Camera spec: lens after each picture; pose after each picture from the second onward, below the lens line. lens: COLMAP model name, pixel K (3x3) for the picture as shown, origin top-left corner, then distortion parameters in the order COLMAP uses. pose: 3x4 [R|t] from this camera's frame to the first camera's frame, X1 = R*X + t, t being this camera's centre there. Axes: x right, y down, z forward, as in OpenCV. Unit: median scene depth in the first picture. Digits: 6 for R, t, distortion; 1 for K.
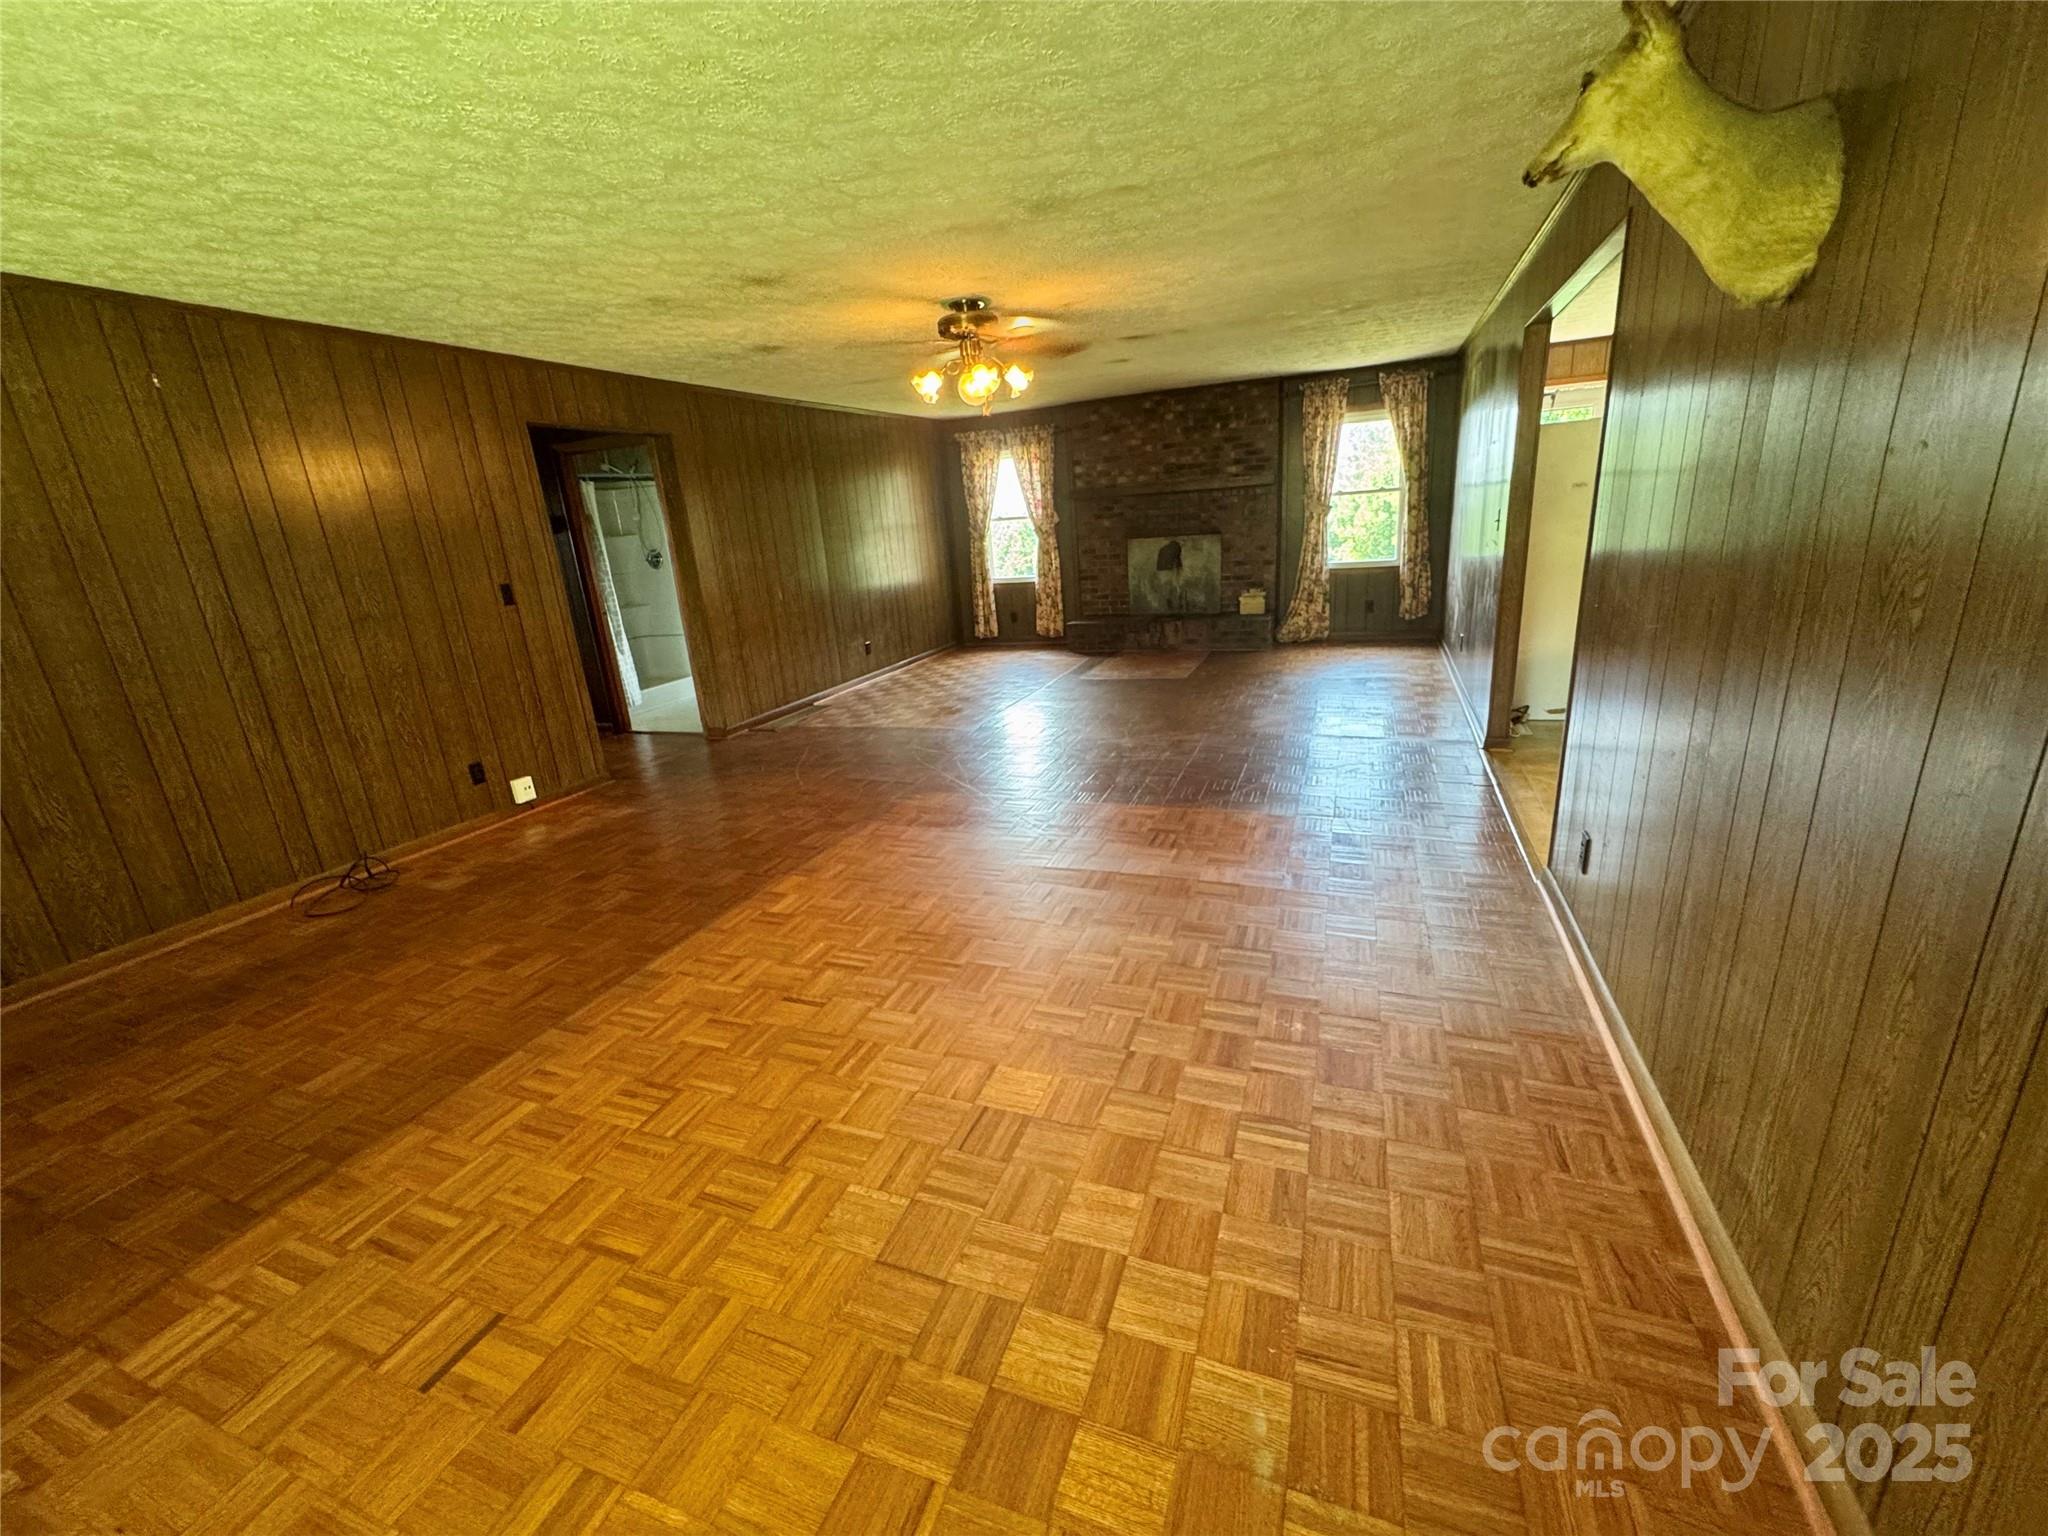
lens RADIAL K [[826.1, 0, 1029.8], [0, 826.1, 770.0], [0, 0, 1]] dist [0.000494, -0.000321]
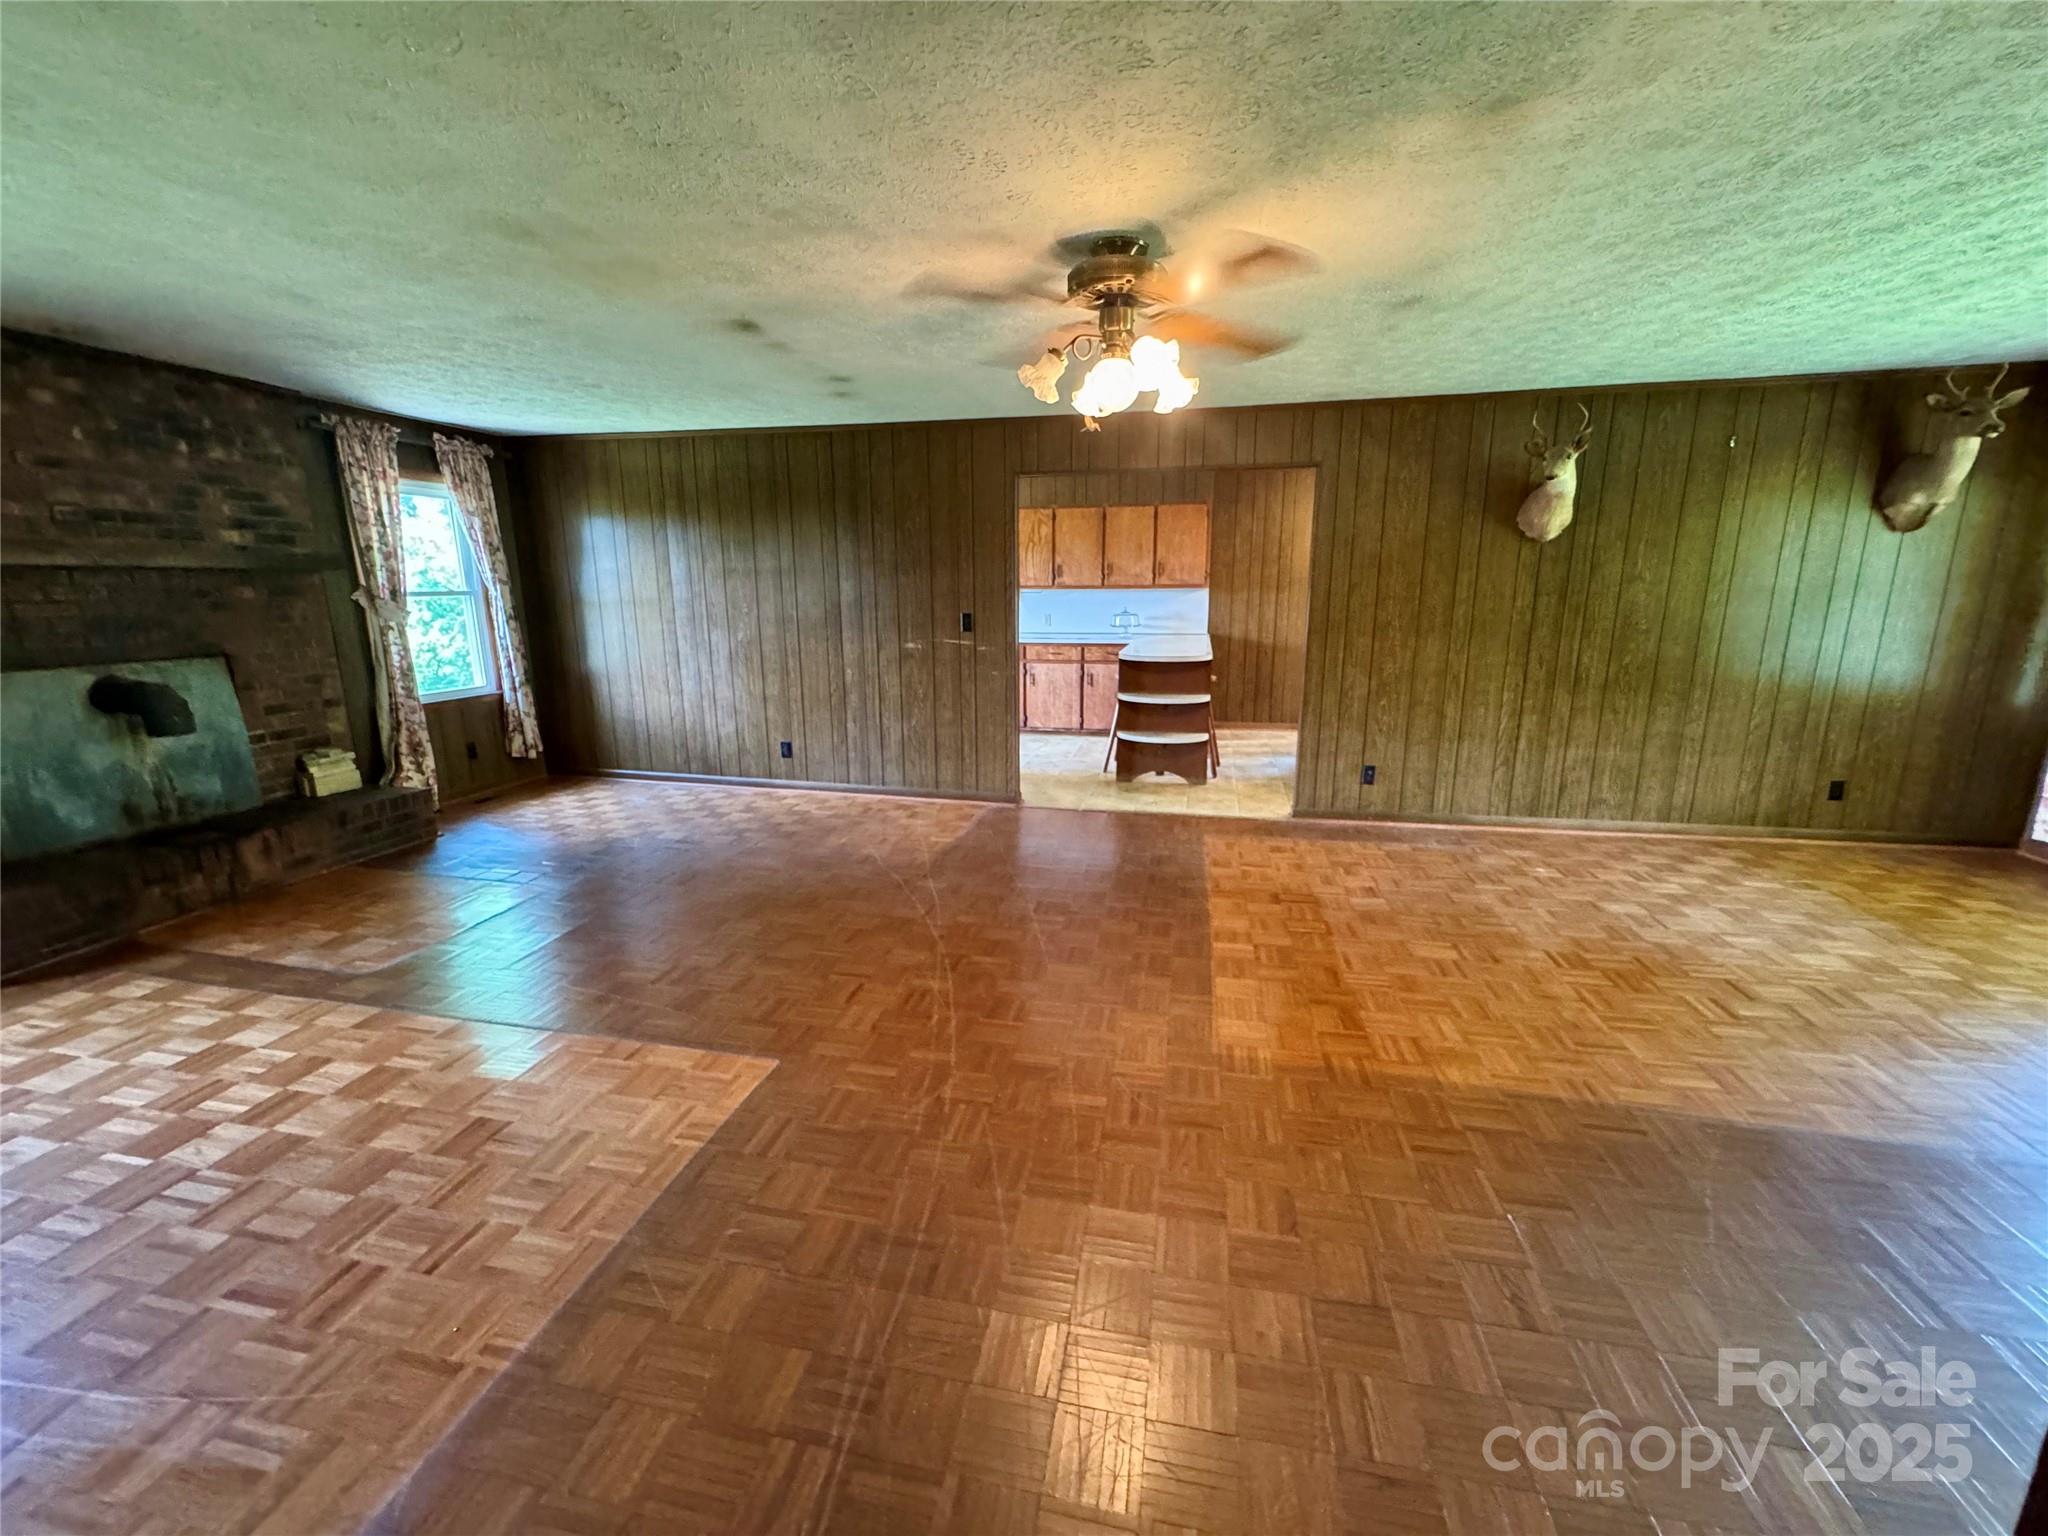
lens RADIAL K [[826.1, 0, 1029.8], [0, 826.1, 770.0], [0, 0, 1]] dist [0.000494, -0.000321]
pose [[-0.157175, -0.149791, 0.976145, -0.365677], [0.294102, 0.936483, 0.191060, -0.177422], [-0.942762, 0.317116, -0.103138, 0.625609]]
